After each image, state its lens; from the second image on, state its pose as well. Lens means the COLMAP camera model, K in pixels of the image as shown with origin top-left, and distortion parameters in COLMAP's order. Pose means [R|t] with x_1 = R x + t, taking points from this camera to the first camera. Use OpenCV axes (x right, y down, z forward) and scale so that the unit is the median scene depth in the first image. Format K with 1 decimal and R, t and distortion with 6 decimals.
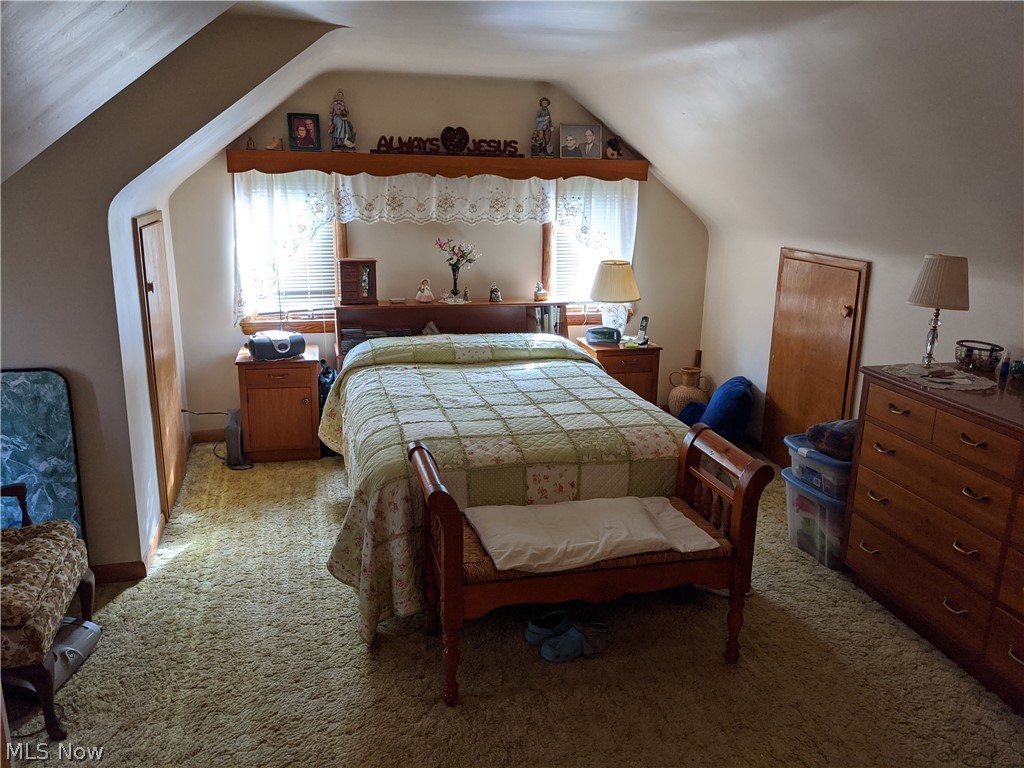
lens RADIAL K [[807.8, 0, 521.0], [0, 807.8, 389.2], [0, 0, 1]] dist [0.048317, -0.082987]
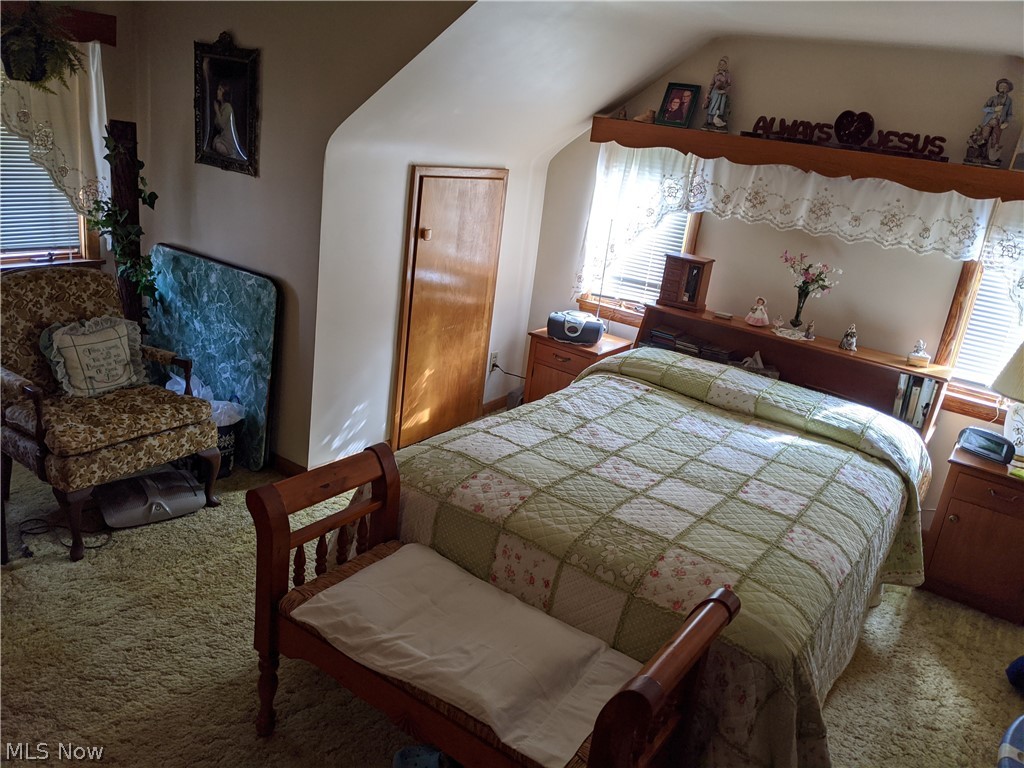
lens RADIAL K [[807.8, 0, 514.6], [0, 807.8, 382.9], [0, 0, 1]] dist [0.048317, -0.082987]
pose [[0.652250, 0.298171, -0.696896, 0.313339], [-0.303358, 0.945227, 0.120497, -0.081553], [0.694653, 0.132815, 0.706977, 0.285233]]
